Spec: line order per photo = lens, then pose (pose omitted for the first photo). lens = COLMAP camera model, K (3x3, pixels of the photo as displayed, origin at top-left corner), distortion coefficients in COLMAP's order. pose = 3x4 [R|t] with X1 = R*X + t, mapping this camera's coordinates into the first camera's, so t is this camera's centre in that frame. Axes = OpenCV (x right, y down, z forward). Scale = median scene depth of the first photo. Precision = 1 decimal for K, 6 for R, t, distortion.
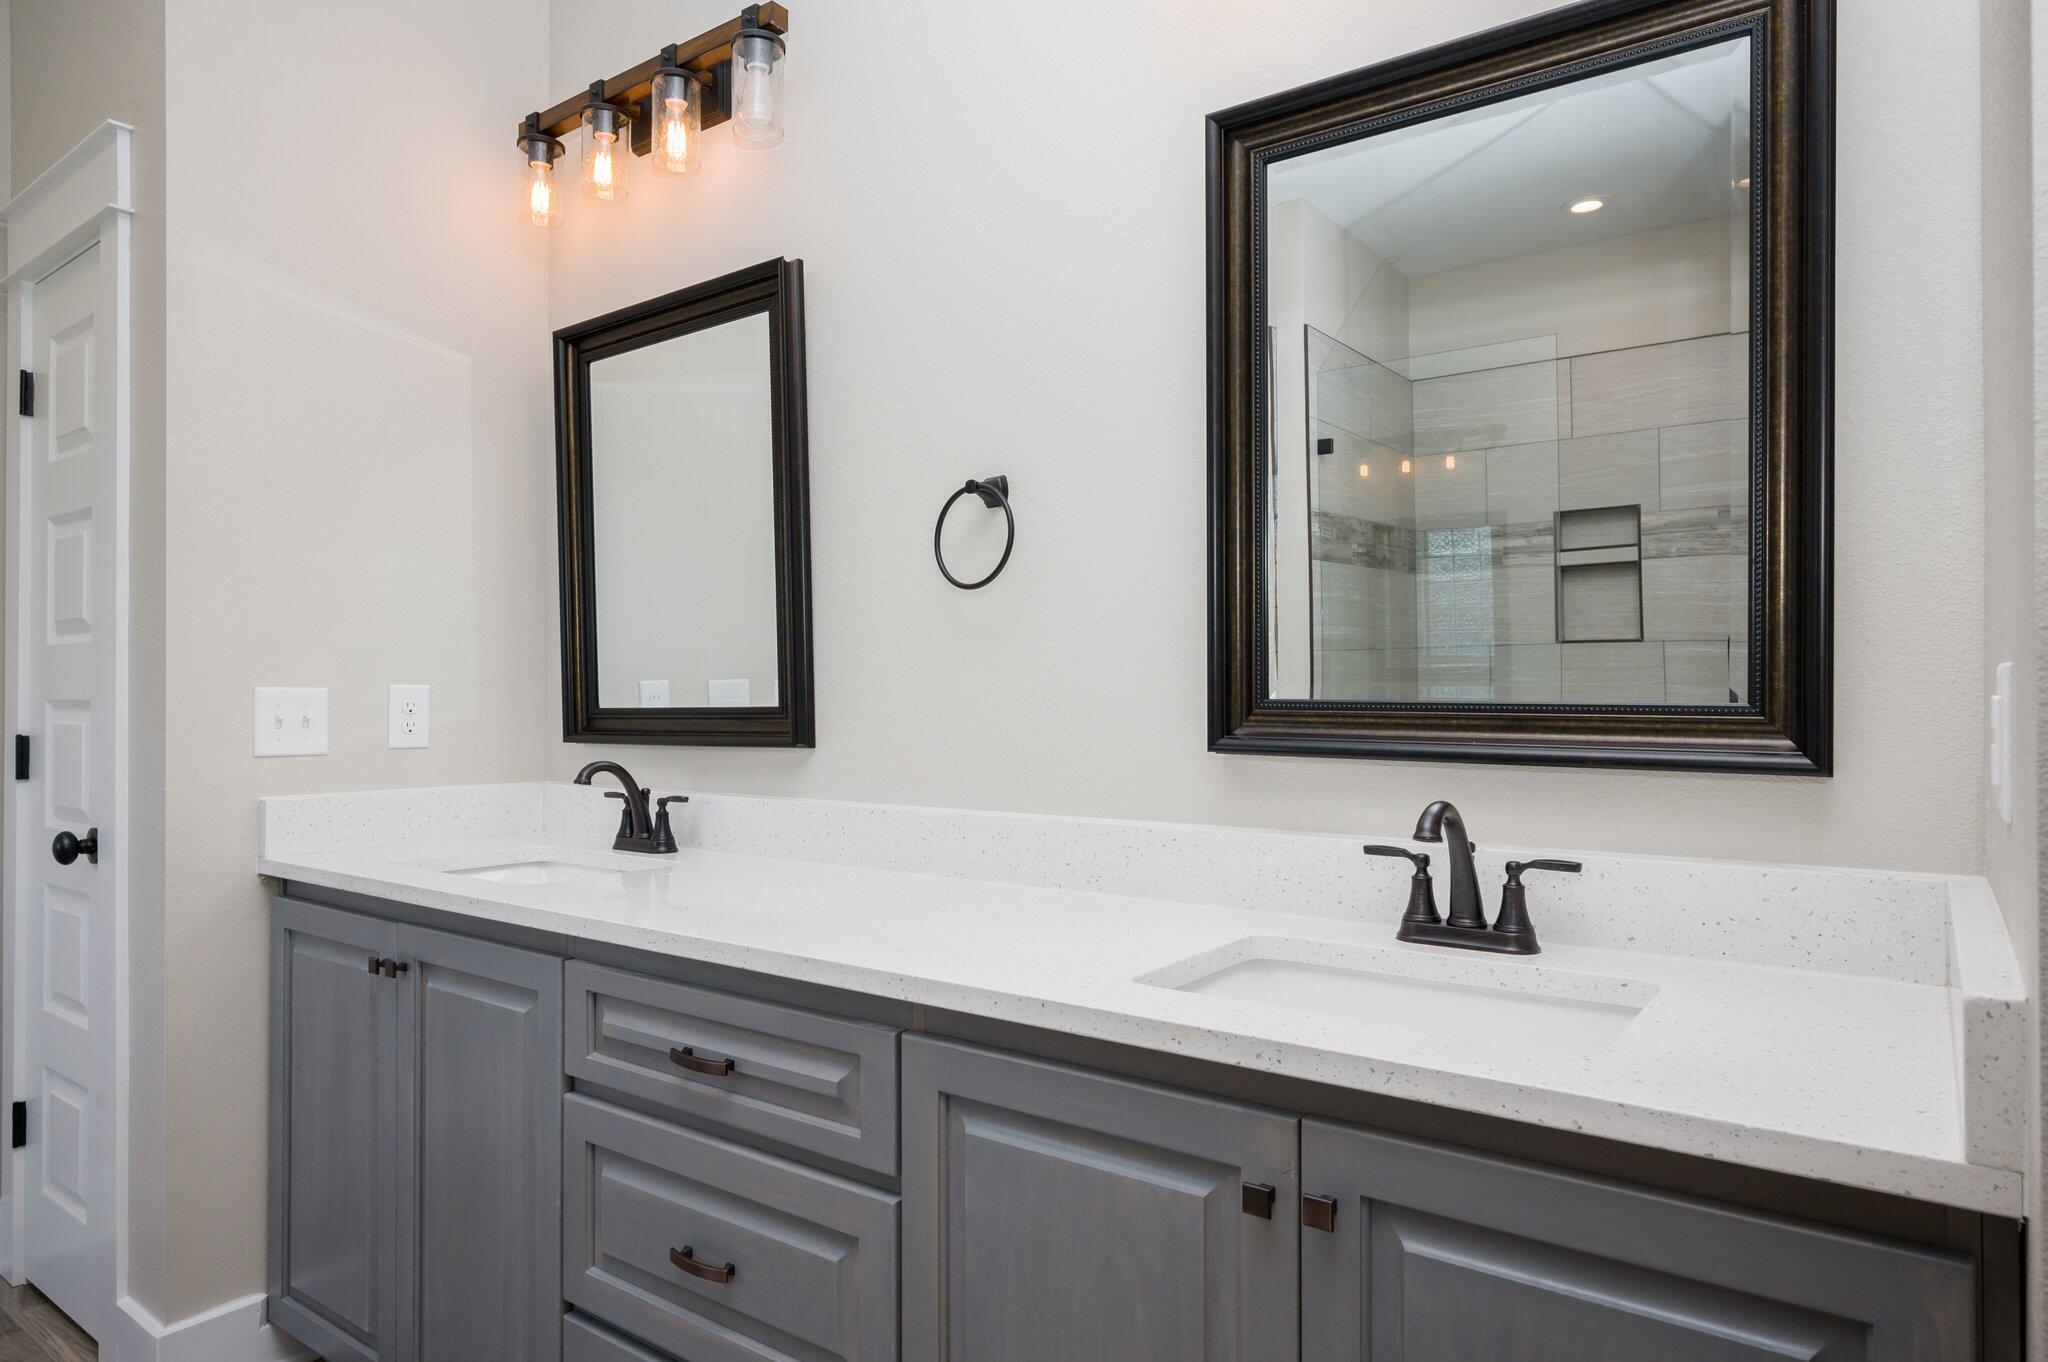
lens RADIAL K [[1247.0, 0, 1018.4], [0, 1247.0, 682.3], [0, 0, 1]] dist [-0.003739, -0.001701]
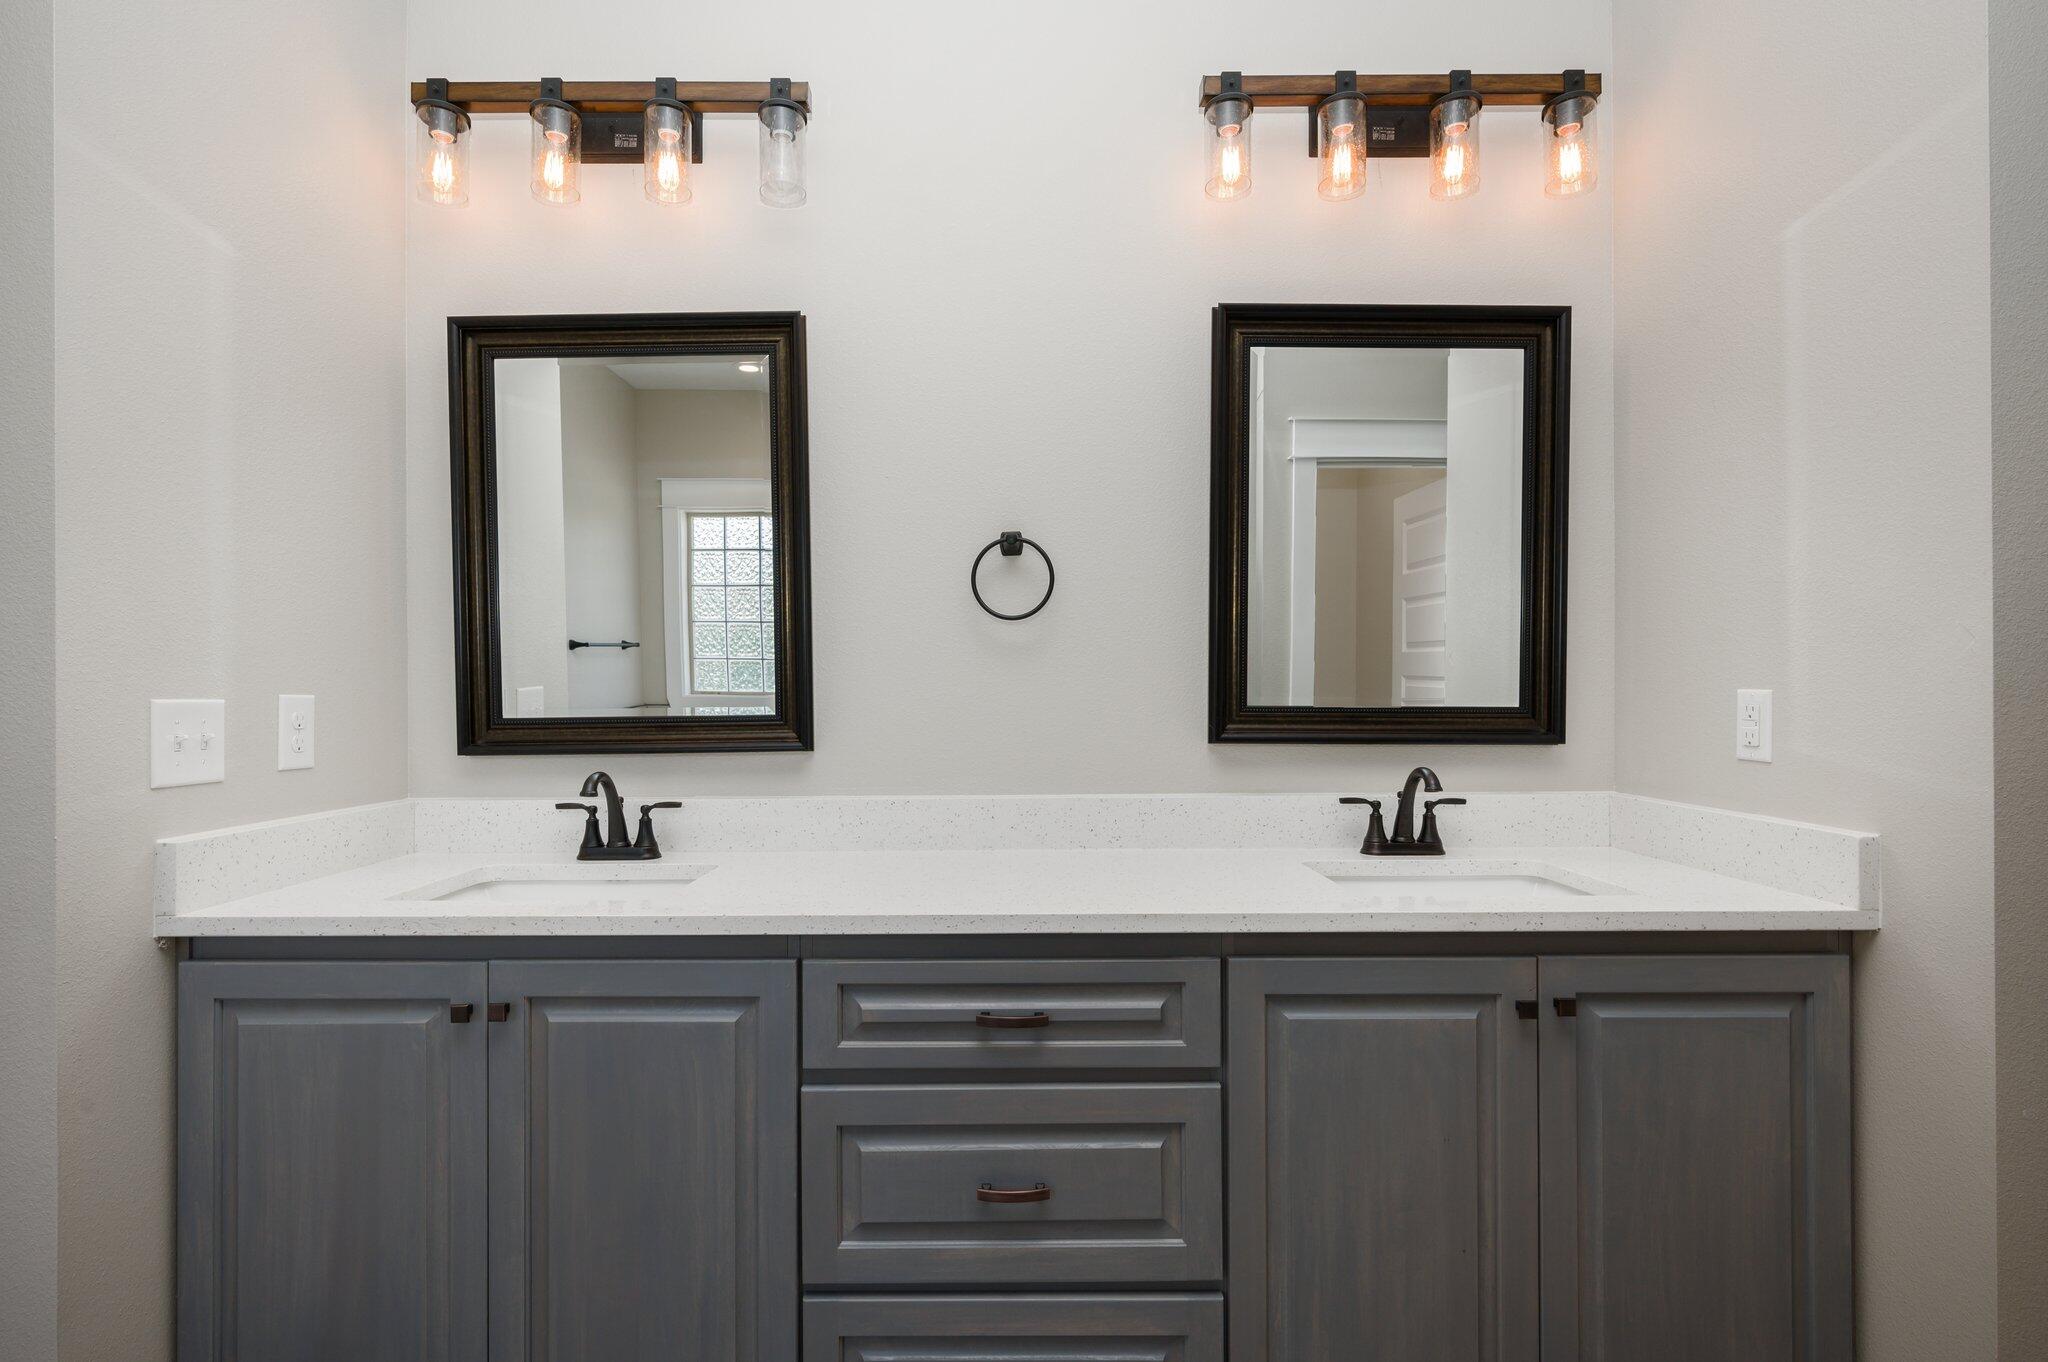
lens RADIAL K [[955.8, 0, 1040.1], [0, 955.8, 691.3], [0, 0, 1]] dist [-0.002067, 0.001199]
pose [[0.795226, 0.000385, 0.606313, -0.649816], [-0.003754, 0.999984, 0.004287, -0.007542], [-0.606301, -0.005685, 0.795215, 0.225568]]
